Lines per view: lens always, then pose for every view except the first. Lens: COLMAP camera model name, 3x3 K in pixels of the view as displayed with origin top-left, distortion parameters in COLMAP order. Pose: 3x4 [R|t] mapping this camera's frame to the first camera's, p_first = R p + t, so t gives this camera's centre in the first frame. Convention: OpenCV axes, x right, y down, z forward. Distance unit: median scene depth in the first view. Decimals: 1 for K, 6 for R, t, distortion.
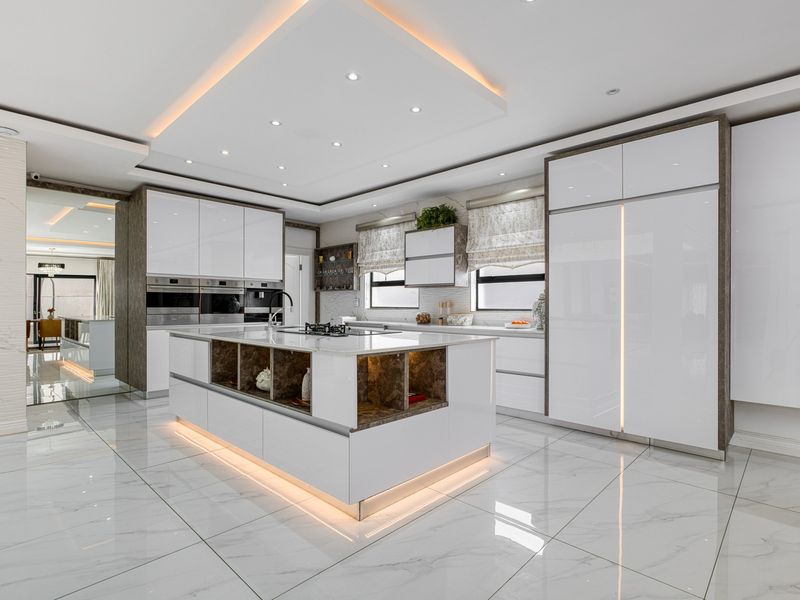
lens RADIAL K [[415.9, 0, 402.2], [0, 415.9, 303.4], [0, 0, 1]] dist [-0.000831, -0.001899]
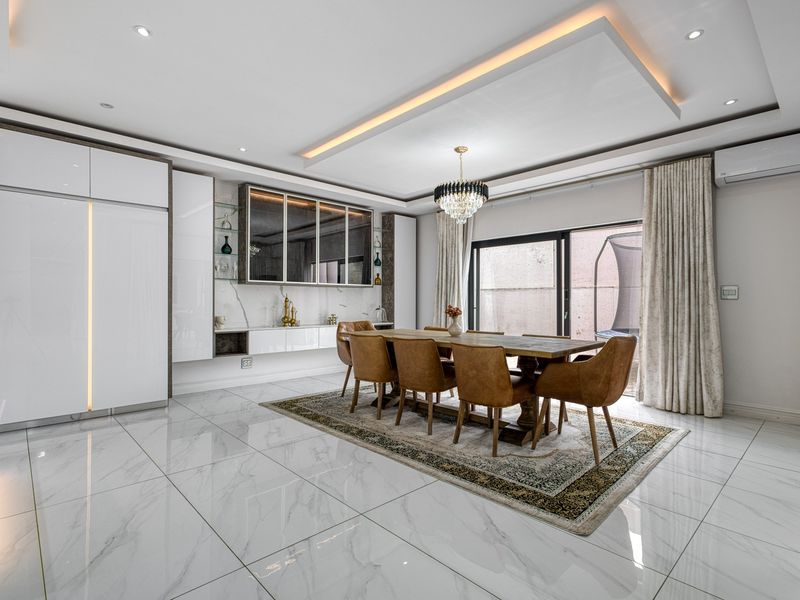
lens RADIAL K [[415.9, 0, 401.2], [0, 415.9, 296.9], [0, 0, 1]] dist [-0.000831, -0.001899]
pose [[0.045250, 0.006624, 0.998954, -0.594839], [-0.004064, 0.999971, -0.006447, 0.015528], [-0.998967, -0.003768, 0.045275, 0.152619]]
